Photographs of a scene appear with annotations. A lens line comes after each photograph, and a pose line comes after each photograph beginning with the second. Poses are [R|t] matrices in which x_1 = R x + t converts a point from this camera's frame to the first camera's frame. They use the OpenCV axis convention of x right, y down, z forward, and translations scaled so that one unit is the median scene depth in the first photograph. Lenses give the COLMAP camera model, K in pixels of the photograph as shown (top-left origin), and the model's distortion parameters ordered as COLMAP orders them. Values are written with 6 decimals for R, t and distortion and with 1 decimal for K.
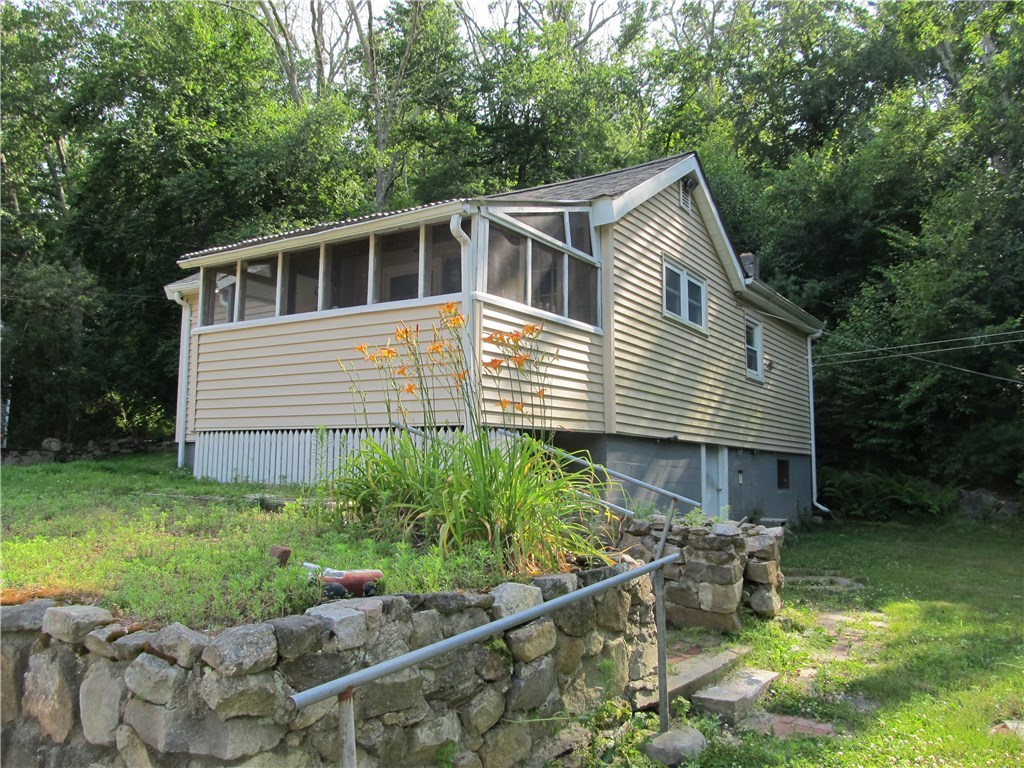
lens RADIAL K [[838.8, 0, 514.2], [0, 838.8, 381.7], [0, 0, 1]] dist [-0.082504, 0.040544]
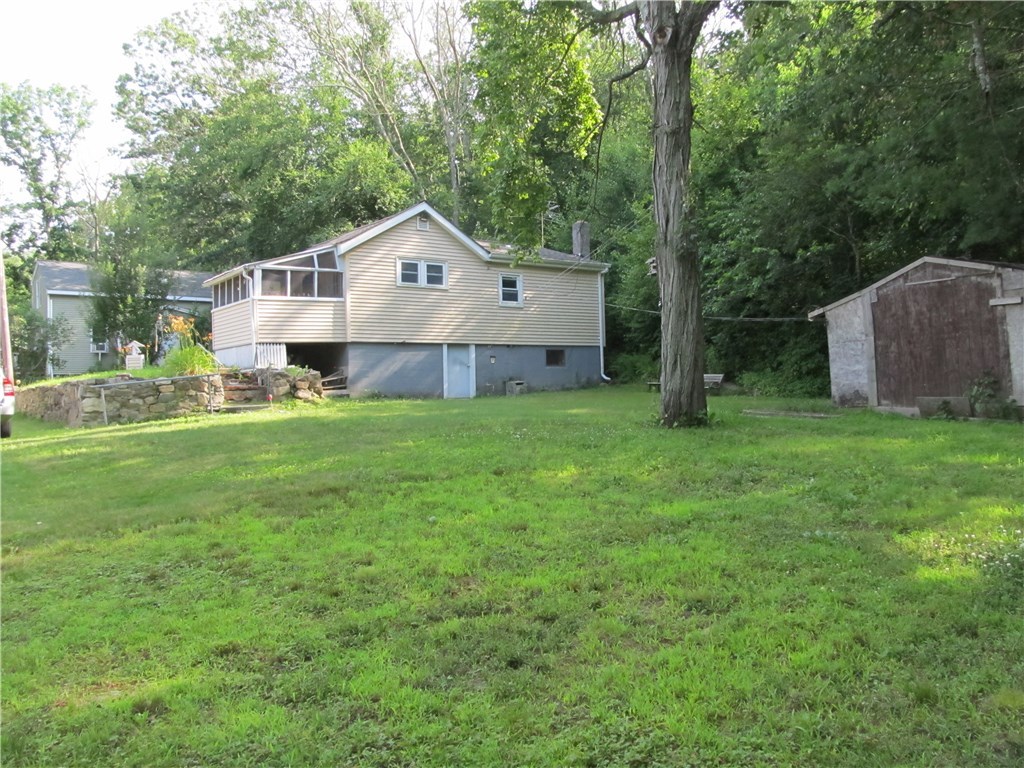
lens RADIAL K [[838.8, 0, 514.2], [0, 838.8, 381.7], [0, 0, 1]] dist [-0.082504, 0.040544]
pose [[0.924514, -0.035787, -0.379465, 1.166529], [0.075021, 0.993192, 0.089111, -0.002707], [0.373693, -0.110852, 0.920905, -0.838103]]
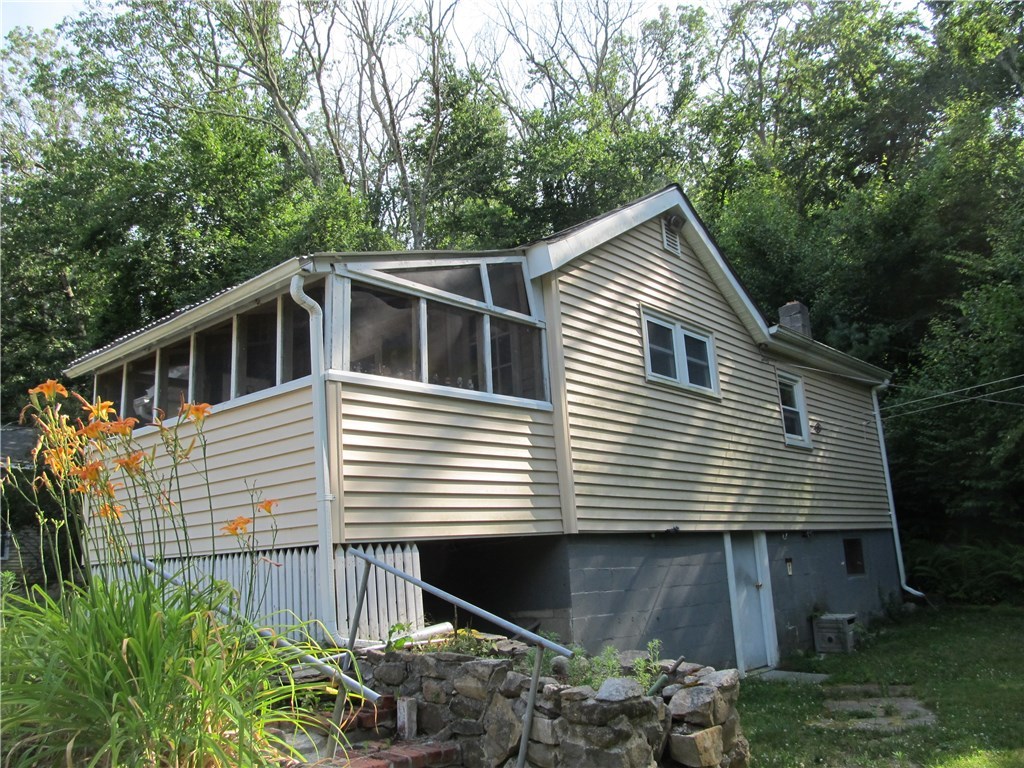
lens RADIAL K [[838.8, 0, 514.2], [0, 838.8, 381.7], [0, 0, 1]] dist [-0.082504, 0.040544]
pose [[0.987627, -0.097288, -0.122999, 0.137503], [0.083747, 0.990303, -0.110845, 0.002219], [0.132590, 0.099172, 0.986197, 0.161689]]
